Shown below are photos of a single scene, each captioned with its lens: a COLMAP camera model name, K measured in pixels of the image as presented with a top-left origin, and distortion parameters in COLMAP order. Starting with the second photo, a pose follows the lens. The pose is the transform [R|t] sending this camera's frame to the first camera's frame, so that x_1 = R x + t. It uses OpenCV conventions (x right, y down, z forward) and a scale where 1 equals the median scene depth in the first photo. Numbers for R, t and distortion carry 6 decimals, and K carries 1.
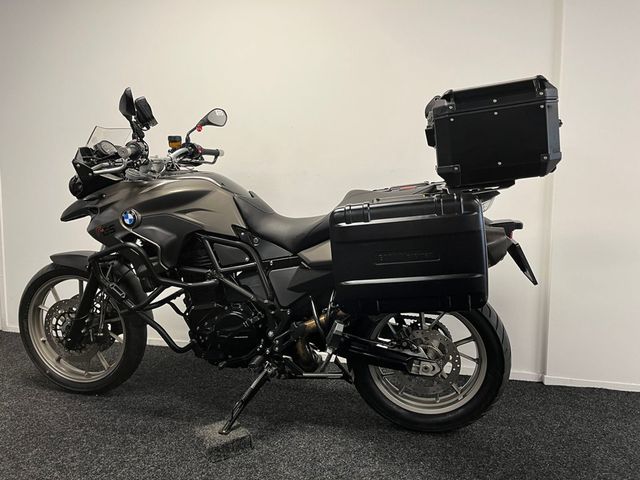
lens RADIAL K [[484.8, 0, 325.7], [0, 484.8, 234.8], [0, 0, 1]] dist [0.049962, -0.051684]
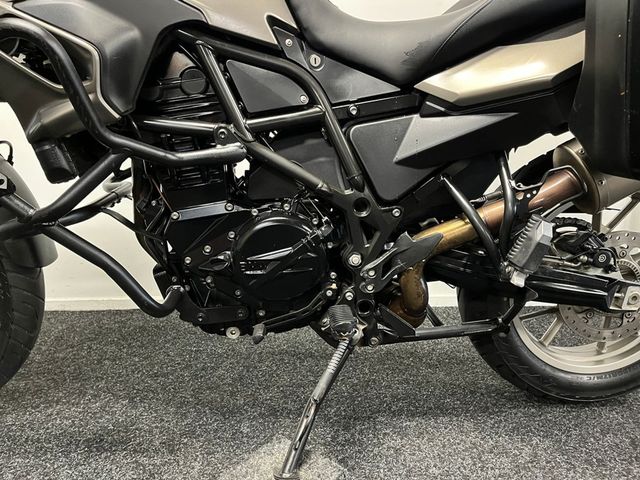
lens RADIAL K [[484.8, 0, 318.0], [0, 484.8, 238.8], [0, 0, 1]] dist [0.049962, -0.051684]
pose [[0.956957, -0.058778, 0.284215, -0.285056], [0.025352, 0.992464, 0.119889, 0.124541], [-0.289120, -0.107523, 0.951235, 0.552286]]
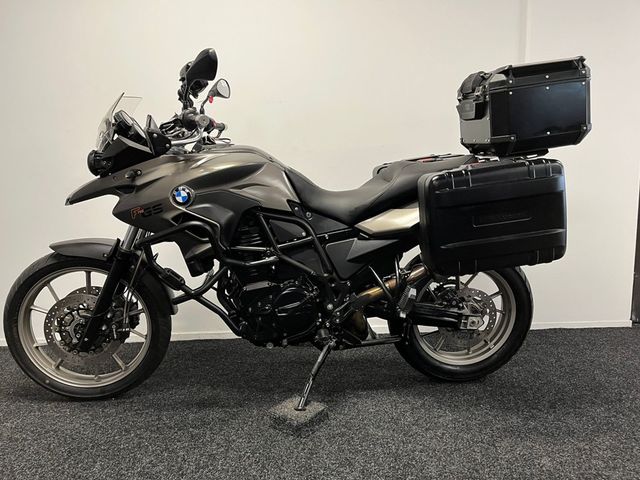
lens RADIAL K [[484.8, 0, 315.5], [0, 484.8, 240.6], [0, 0, 1]] dist [0.049962, -0.051684]
pose [[0.953525, -0.061295, 0.295013, -0.429221], [0.049912, 0.997695, 0.045969, 0.019737], [-0.297151, -0.029108, 0.954387, 0.056083]]
